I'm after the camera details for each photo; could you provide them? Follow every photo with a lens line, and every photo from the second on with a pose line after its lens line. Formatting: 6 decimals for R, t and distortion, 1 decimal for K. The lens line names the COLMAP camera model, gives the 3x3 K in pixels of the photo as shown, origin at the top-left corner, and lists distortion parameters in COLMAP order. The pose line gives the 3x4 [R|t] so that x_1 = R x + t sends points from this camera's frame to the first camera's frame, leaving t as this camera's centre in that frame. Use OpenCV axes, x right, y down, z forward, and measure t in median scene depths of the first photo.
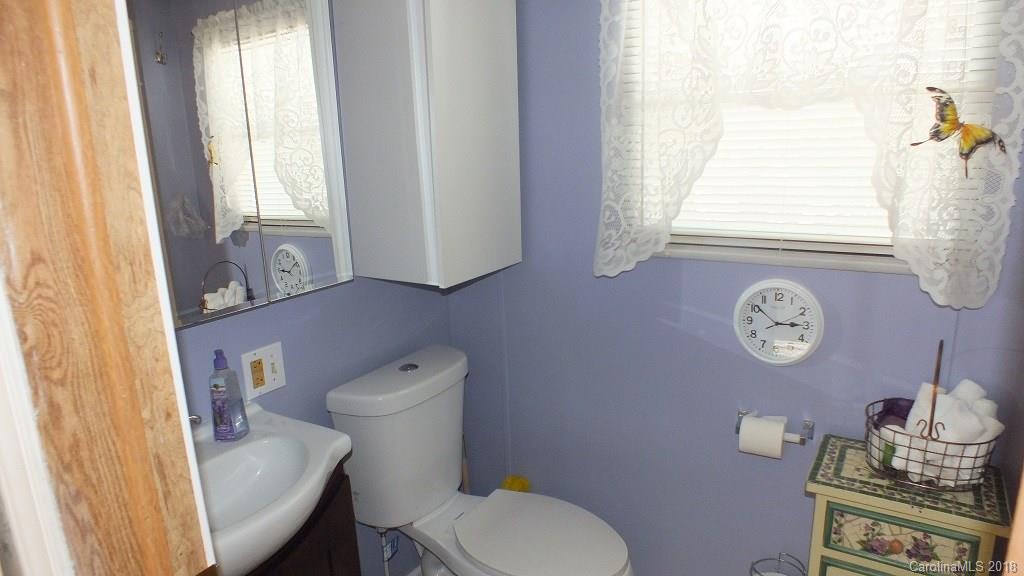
lens RADIAL K [[649.6, 0, 508.5], [0, 649.6, 293.7], [0, 0, 1]] dist [-0.081288, 0.036262]
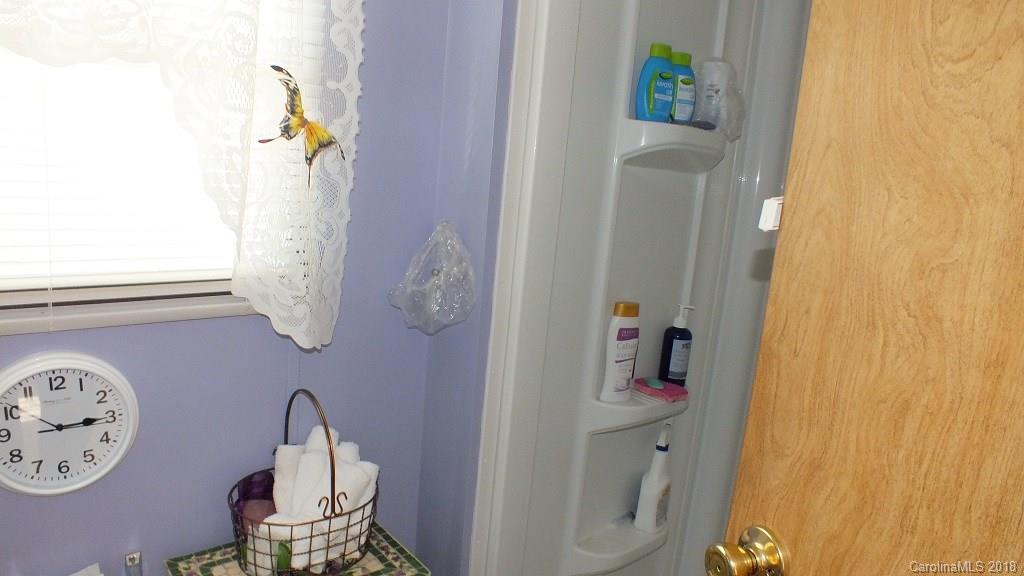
lens RADIAL K [[649.6, 0, 508.5], [0, 649.6, 293.7], [0, 0, 1]] dist [-0.081288, 0.036262]
pose [[0.300374, -0.123084, 0.945847, 0.006782], [0.139710, 0.986621, 0.084022, -0.082277], [-0.943534, 0.106906, 0.313551, 0.499443]]
